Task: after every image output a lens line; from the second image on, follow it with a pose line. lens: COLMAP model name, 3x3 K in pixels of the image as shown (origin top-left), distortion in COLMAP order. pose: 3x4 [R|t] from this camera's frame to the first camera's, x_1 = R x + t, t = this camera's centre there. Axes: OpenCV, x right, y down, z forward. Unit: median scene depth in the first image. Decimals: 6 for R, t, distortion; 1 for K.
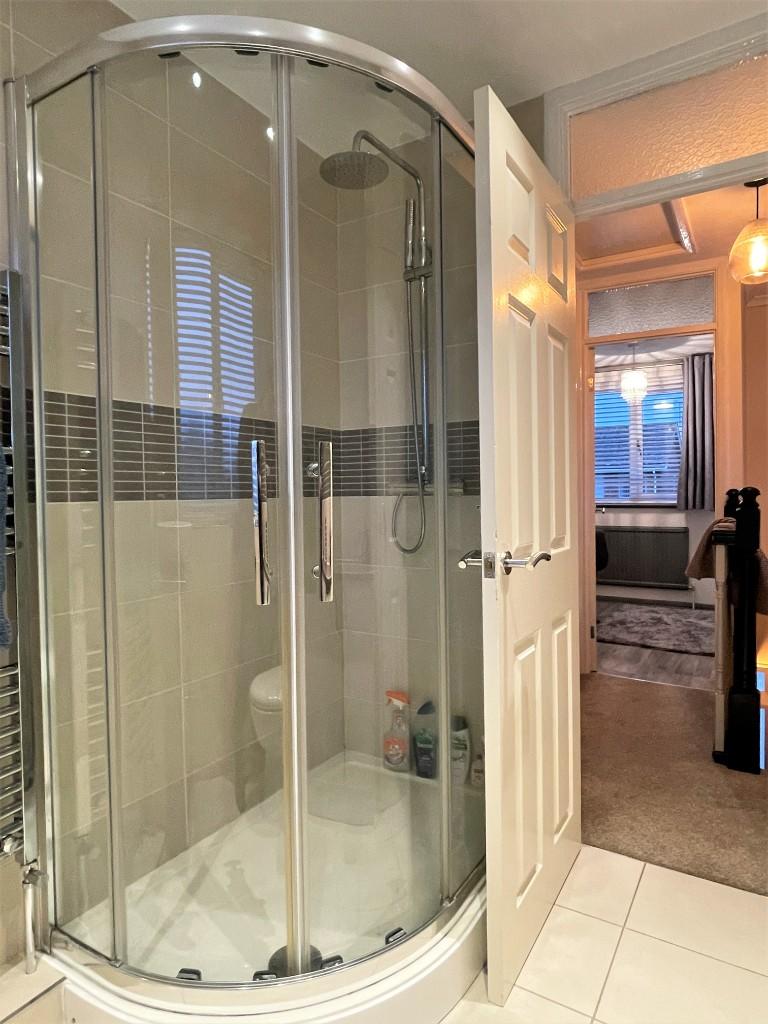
lens RADIAL K [[627.3, 0, 384.0], [0, 627.3, 512.0], [0, 0, 1]] dist [-0.021969, -0.001232]
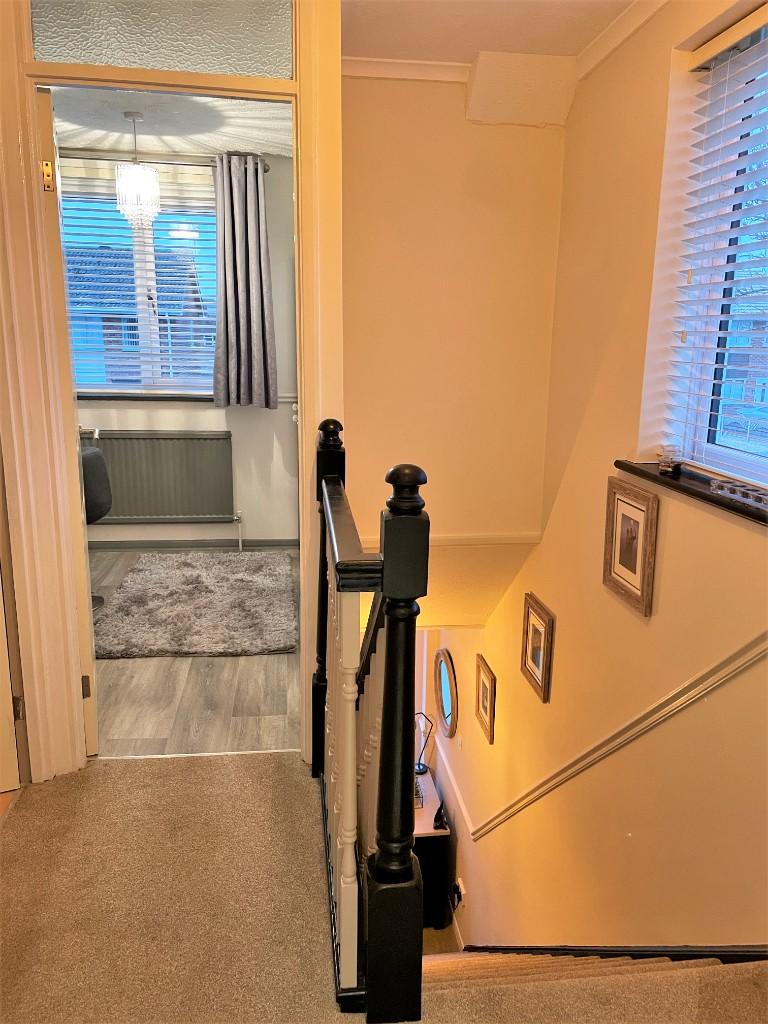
lens RADIAL K [[774.1, 0, 384.0], [0, 774.1, 512.0], [0, 0, 1]] dist [0.106485, -0.126527]
pose [[0.781633, -0.108958, 0.614149, 0.096403], [-0.010343, 0.982225, 0.187424, -0.050260], [-0.623653, -0.152849, 0.766612, 0.249962]]
